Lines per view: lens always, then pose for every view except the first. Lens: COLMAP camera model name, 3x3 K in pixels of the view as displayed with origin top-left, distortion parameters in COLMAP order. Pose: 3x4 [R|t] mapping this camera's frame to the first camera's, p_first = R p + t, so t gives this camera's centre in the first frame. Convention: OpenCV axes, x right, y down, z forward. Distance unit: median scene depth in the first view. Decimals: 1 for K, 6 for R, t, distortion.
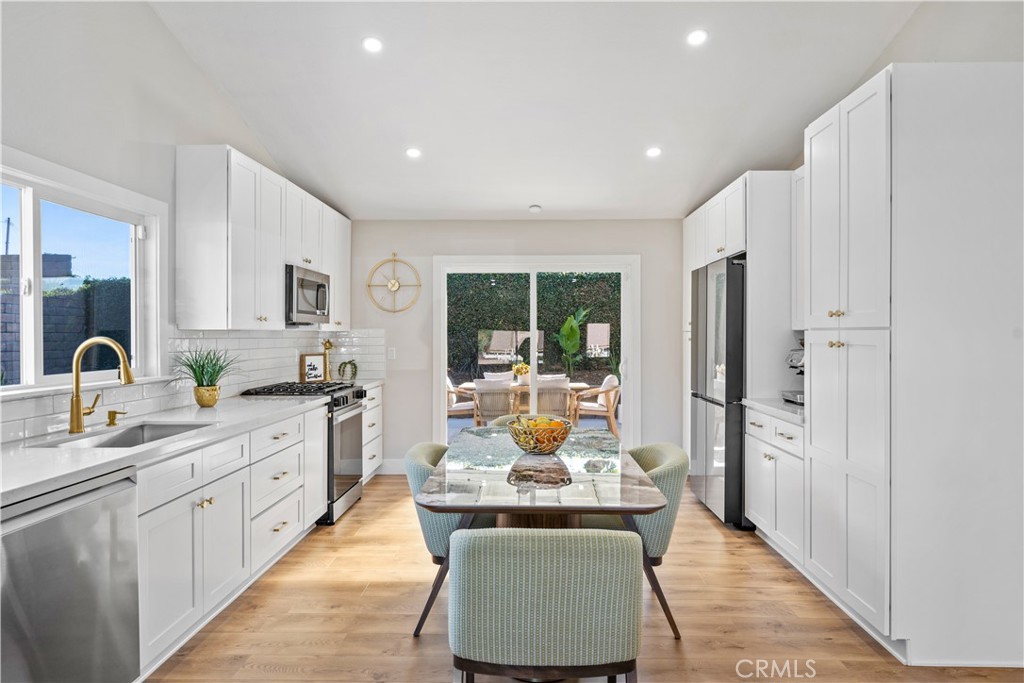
lens RADIAL K [[631.2, 0, 509.5], [0, 631.2, 338.4], [0, 0, 1]] dist [0.004869, 0.001182]
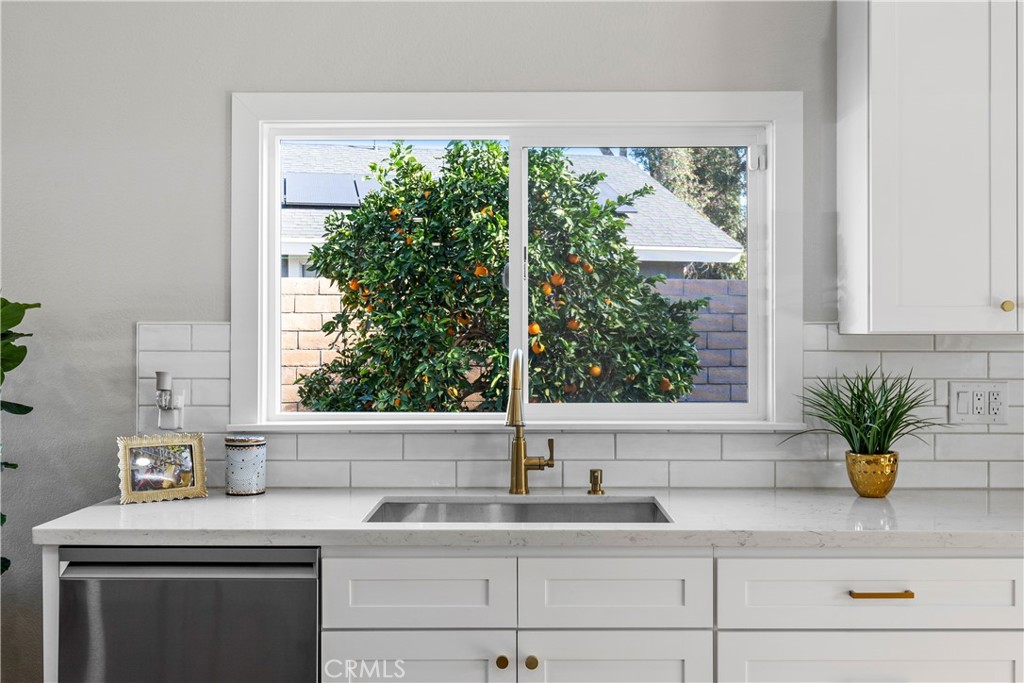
lens RADIAL K [[1027.4, 0, 511.7], [0, 1027.4, 335.5], [0, 0, 1]] dist [0.012961, 0.000000]
pose [[0.019343, -0.001243, -0.999812, 0.239695], [-0.003498, 0.999993, -0.001311, -0.008899], [0.999807, 0.003523, 0.019339, 0.602467]]
